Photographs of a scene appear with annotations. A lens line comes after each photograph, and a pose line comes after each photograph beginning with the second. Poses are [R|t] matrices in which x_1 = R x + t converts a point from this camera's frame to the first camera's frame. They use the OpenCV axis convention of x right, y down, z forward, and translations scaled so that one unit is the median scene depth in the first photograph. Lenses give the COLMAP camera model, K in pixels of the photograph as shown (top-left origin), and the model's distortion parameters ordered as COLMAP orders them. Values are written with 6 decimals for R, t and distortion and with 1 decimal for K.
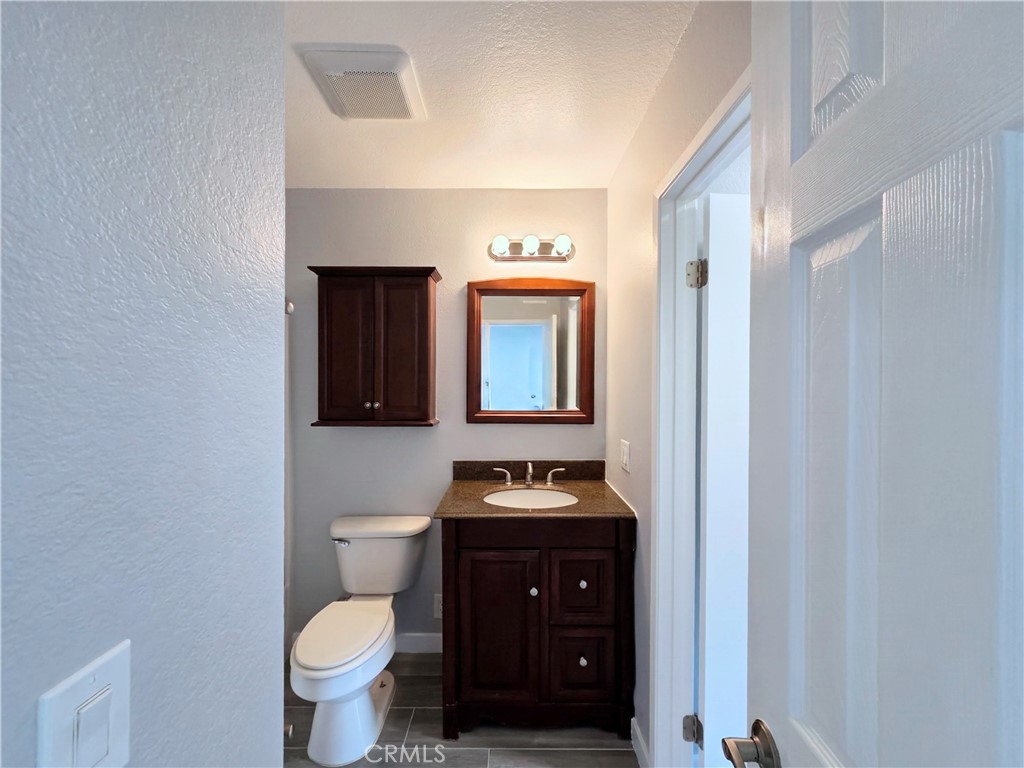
lens RADIAL K [[420.5, 0, 508.0], [0, 420.5, 386.4], [0, 0, 1]] dist [0.002670, 0.001343]
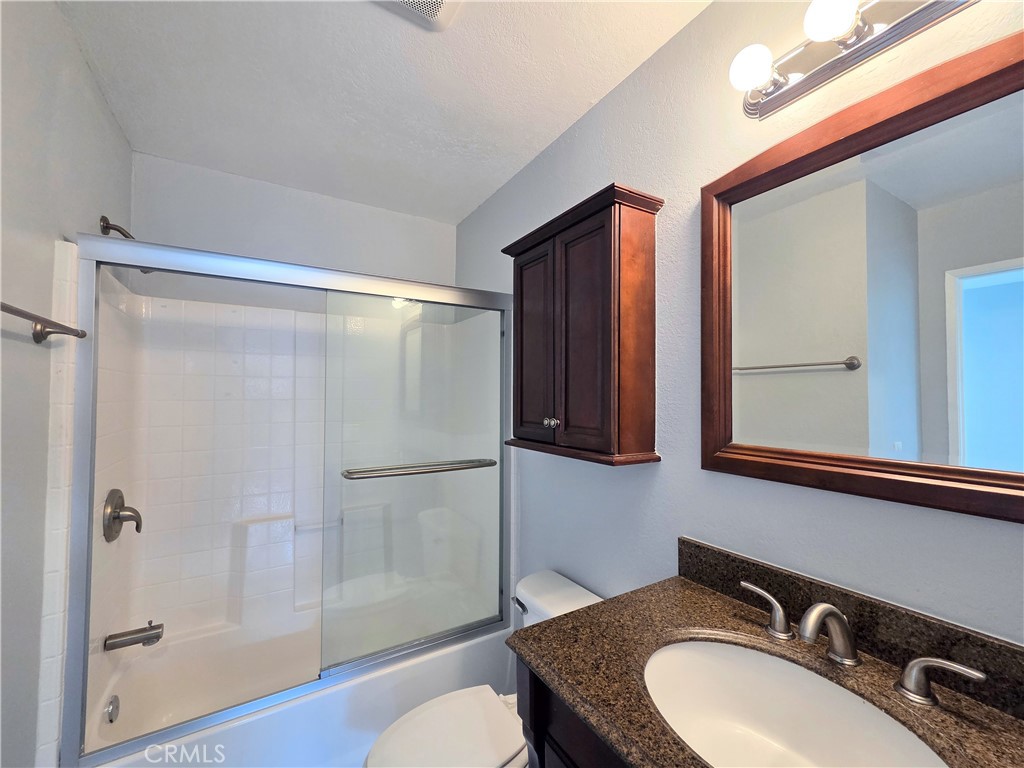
lens RADIAL K [[420.5, 0, 508.0], [0, 420.5, 386.4], [0, 0, 1]] dist [0.002670, 0.001343]
pose [[0.513831, -0.020713, -0.857641, 0.226227], [-0.001765, 0.999681, -0.025200, 0.002892], [0.857890, 0.014462, 0.513630, 0.572638]]
